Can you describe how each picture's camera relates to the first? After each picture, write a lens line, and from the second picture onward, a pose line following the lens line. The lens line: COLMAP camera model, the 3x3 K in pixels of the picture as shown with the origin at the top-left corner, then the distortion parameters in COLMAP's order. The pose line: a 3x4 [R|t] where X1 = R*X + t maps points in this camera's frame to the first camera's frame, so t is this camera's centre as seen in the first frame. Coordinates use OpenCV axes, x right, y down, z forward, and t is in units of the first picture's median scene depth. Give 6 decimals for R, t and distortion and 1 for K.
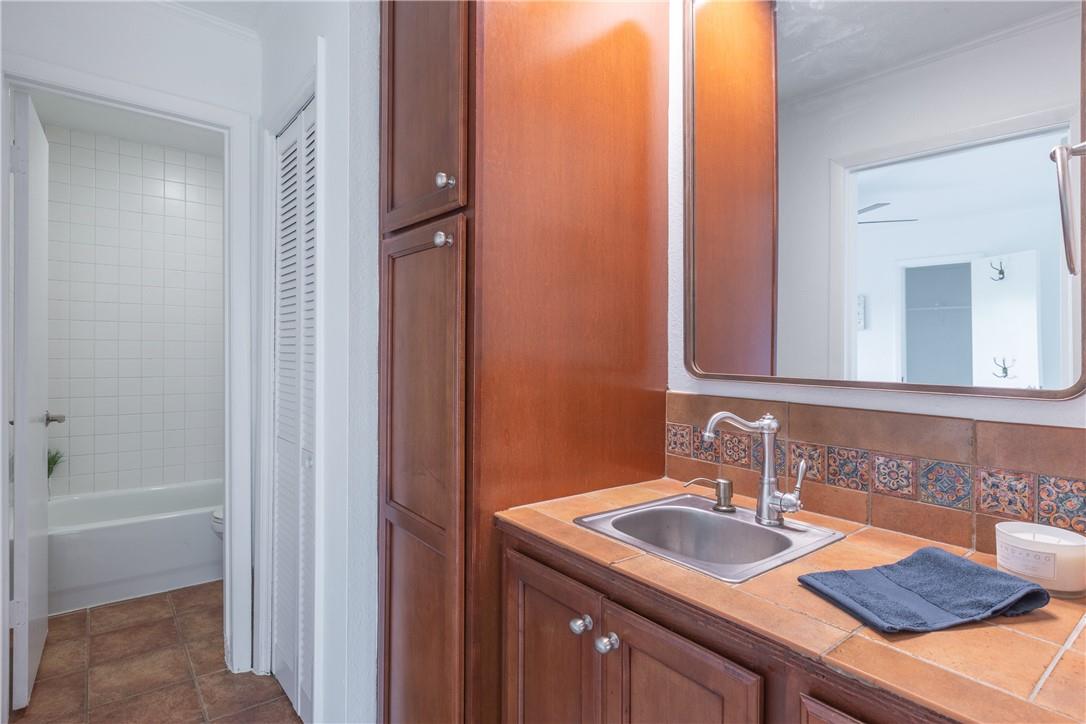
lens RADIAL K [[560.7, 0, 553.5], [0, 560.7, 352.6], [0, 0, 1]] dist [-0.000740, 0.000019]
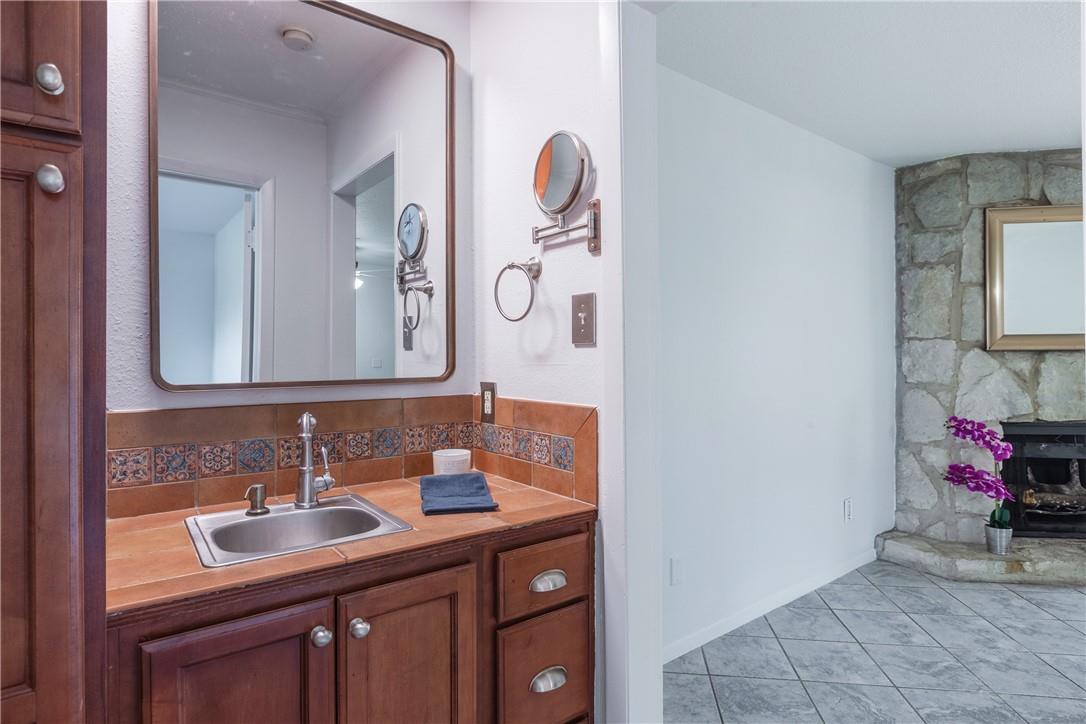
lens RADIAL K [[560.7, 0, 553.8], [0, 560.7, 357.0], [0, 0, 1]] dist [-0.000740, 0.000019]
pose [[0.035394, -0.019282, 0.999187, -0.705789], [0.010320, 0.999768, 0.018928, -0.022503], [-0.999320, 0.009641, 0.035585, 0.411493]]
